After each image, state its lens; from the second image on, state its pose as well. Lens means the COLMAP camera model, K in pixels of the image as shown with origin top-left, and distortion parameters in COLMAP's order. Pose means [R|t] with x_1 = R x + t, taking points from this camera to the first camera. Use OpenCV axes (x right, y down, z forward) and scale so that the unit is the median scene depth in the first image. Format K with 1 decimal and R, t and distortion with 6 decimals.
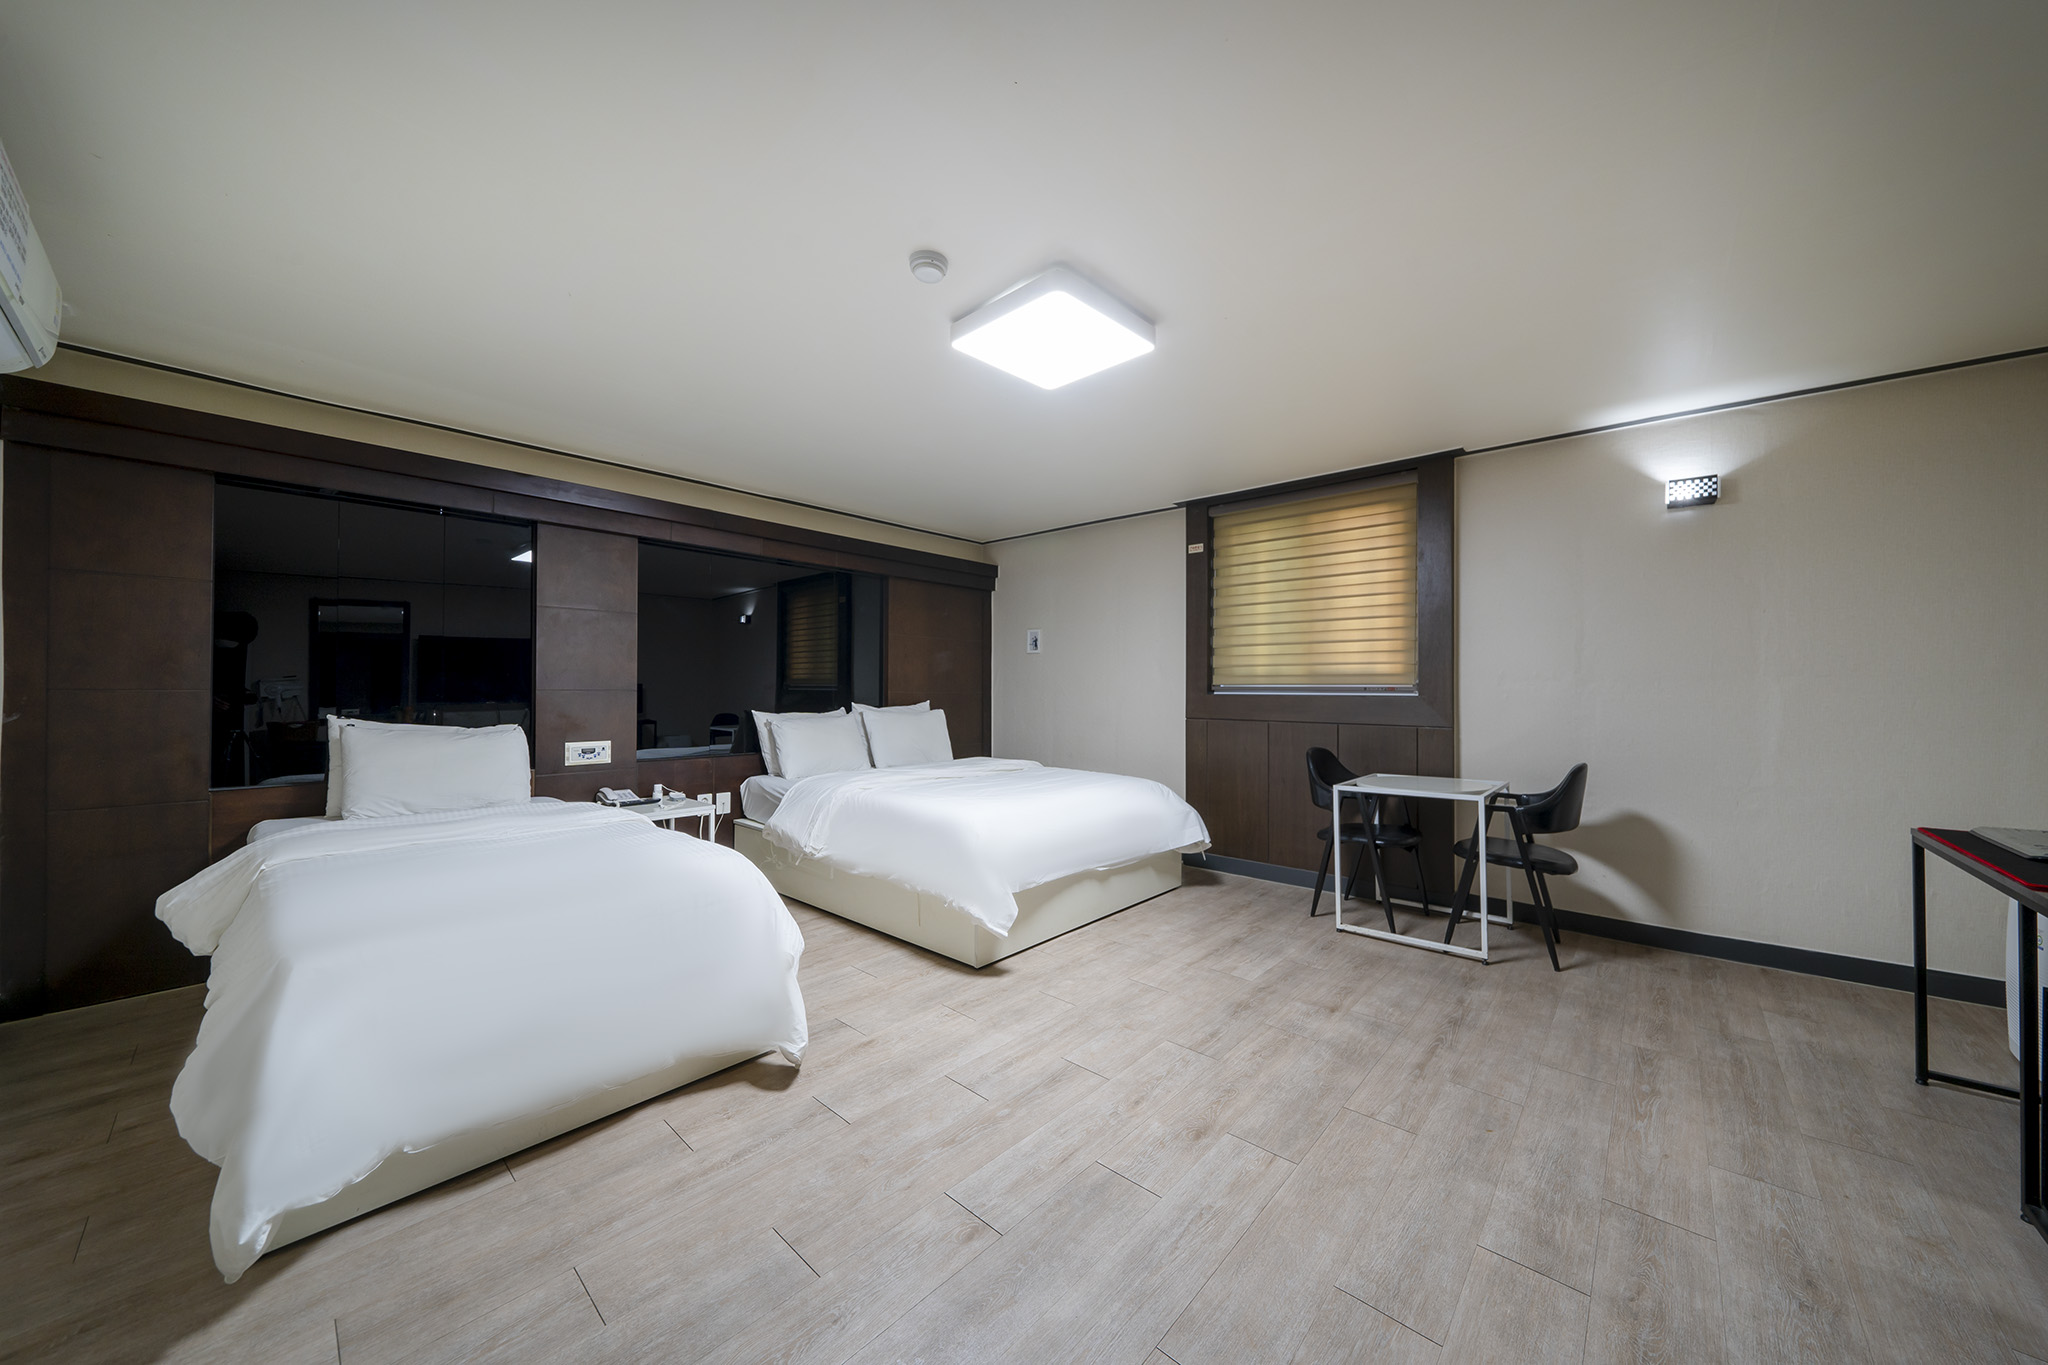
lens RADIAL K [[706.4, 0, 1024.0], [0, 706.4, 682.5], [0, 0, 1]] dist [-0.002540, -0.000178]
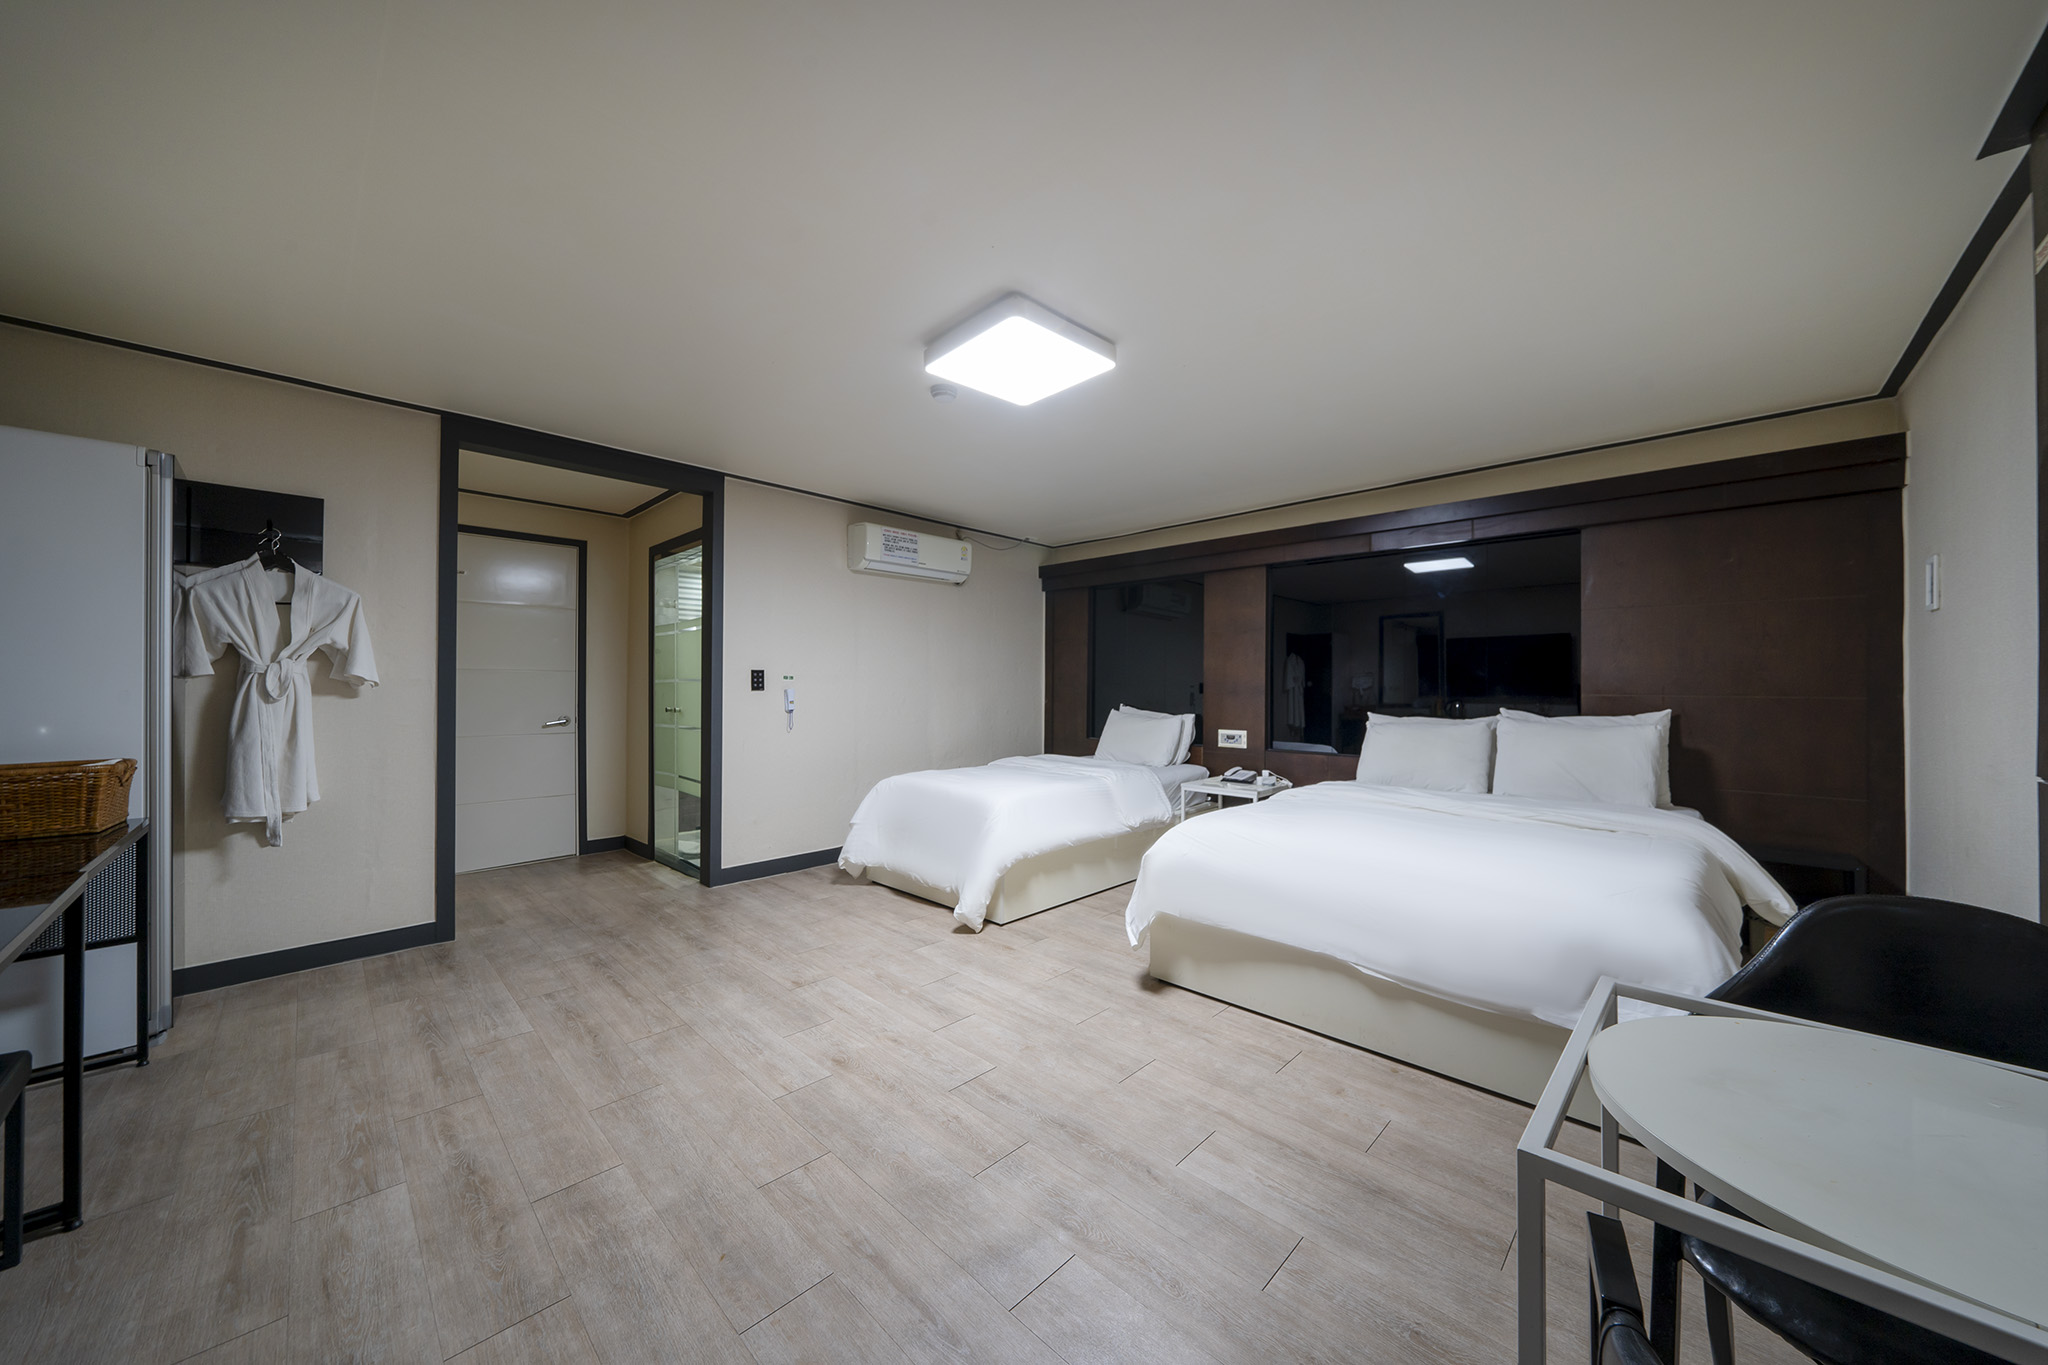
lens RADIAL K [[700.0, 0, 1037.4], [0, 700.0, 681.9], [0, 0, 1]] dist [-0.003311, 0.000117]
pose [[-0.028198, -0.014403, -0.999499, 1.386257], [0.008535, 0.999856, -0.014649, 0.019003], [0.999566, -0.008944, -0.028071, 1.335401]]
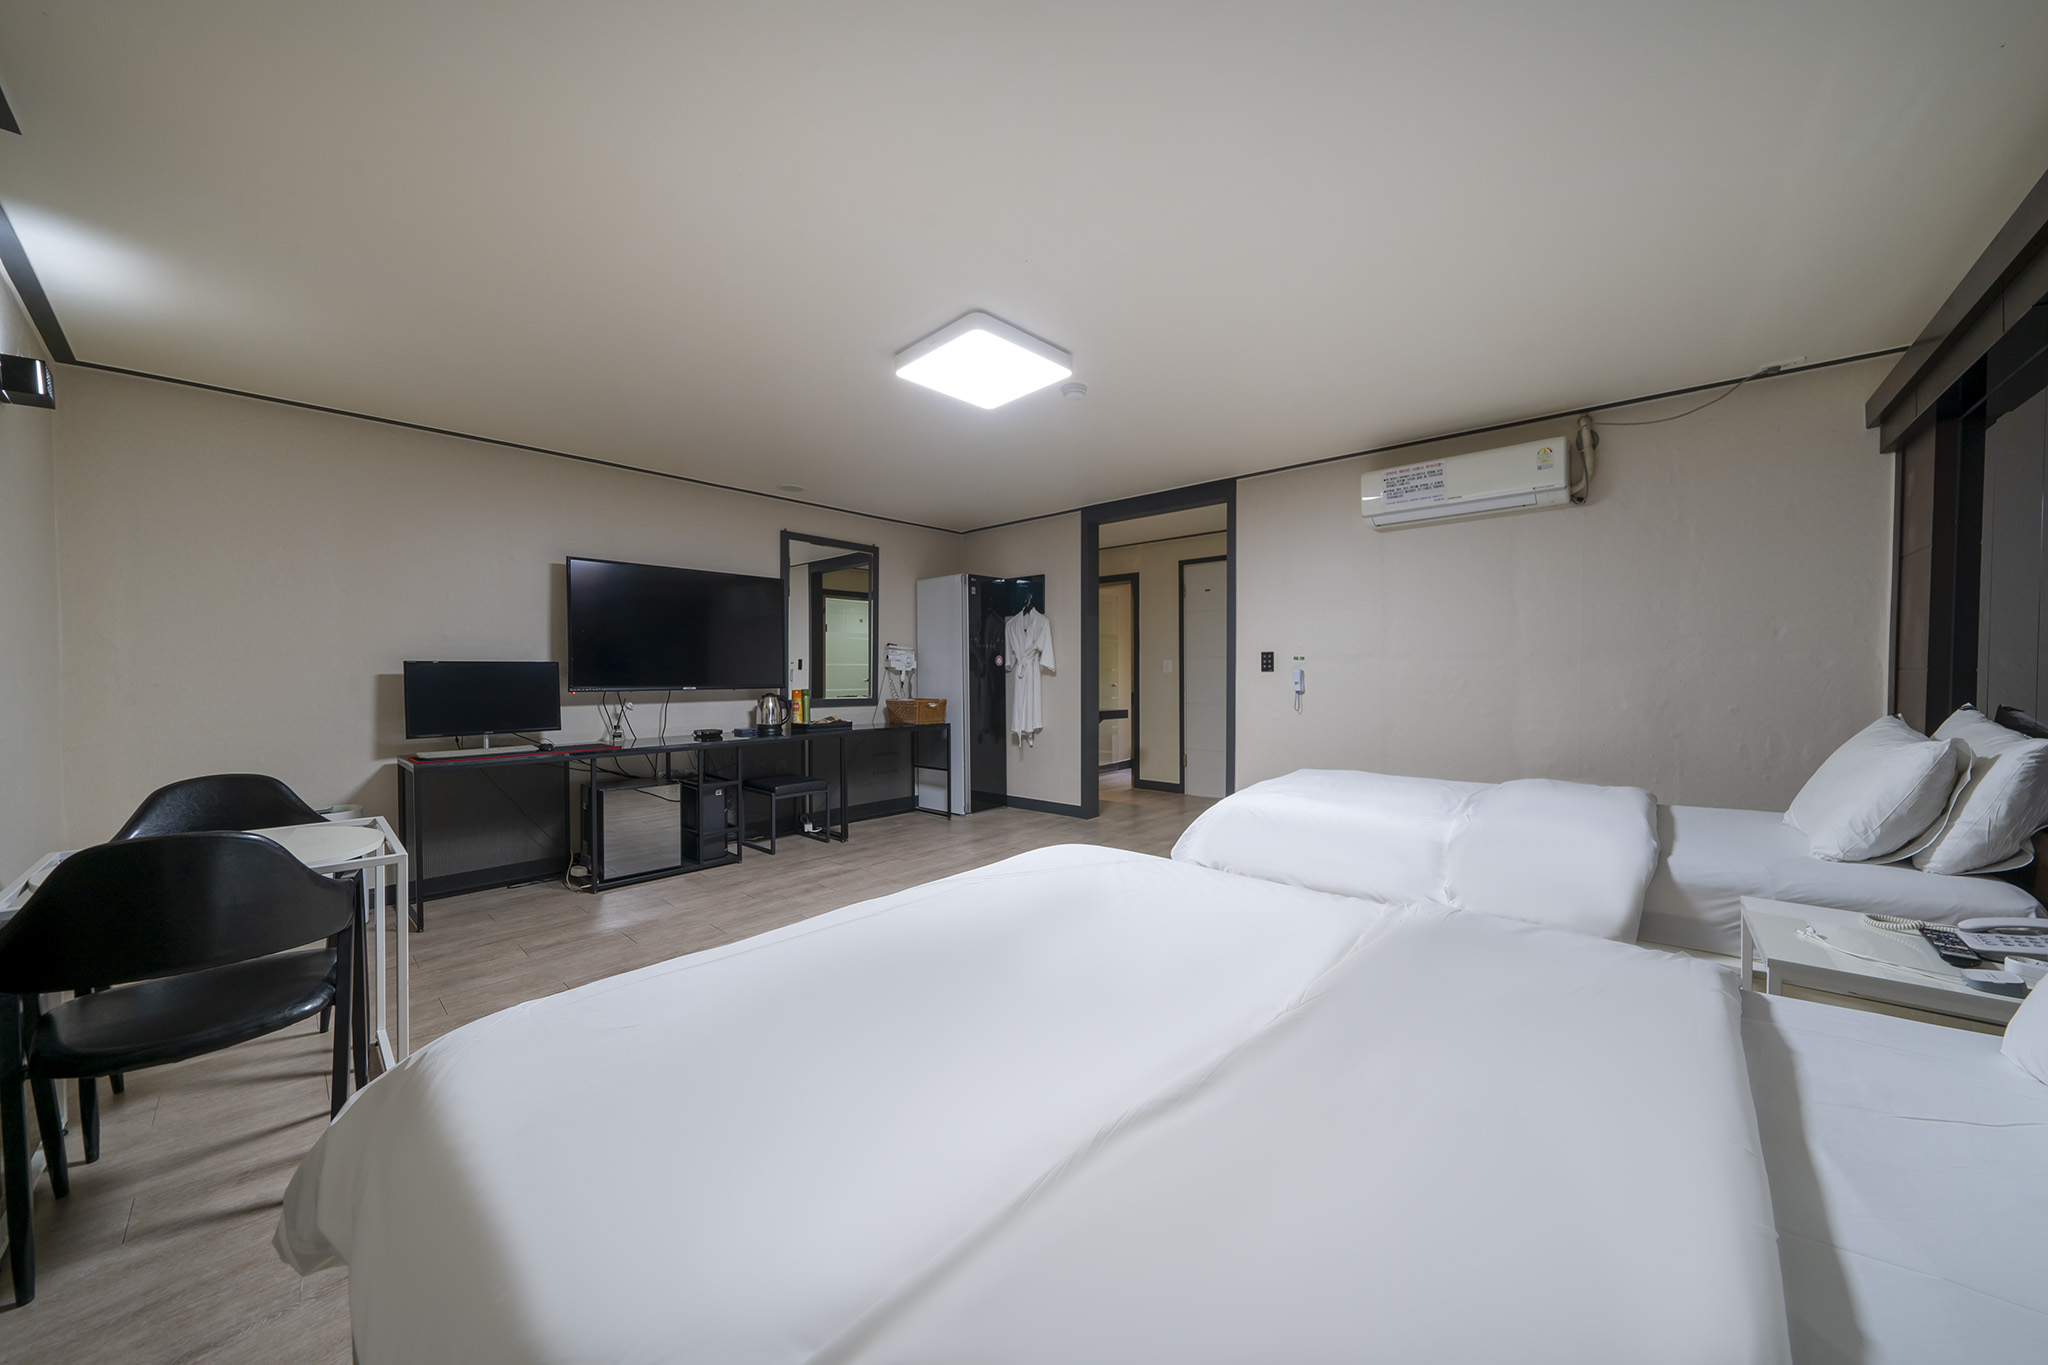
lens RADIAL K [[700.0, 0, 1037.4], [0, 700.0, 681.9], [0, 0, 1]] dist [-0.003311, 0.000117]
pose [[-0.999795, 0.001998, -0.020148, -0.023497], [0.001954, 0.999996, 0.002199, 0.034303], [0.020152, 0.002159, -0.999795, 2.732494]]
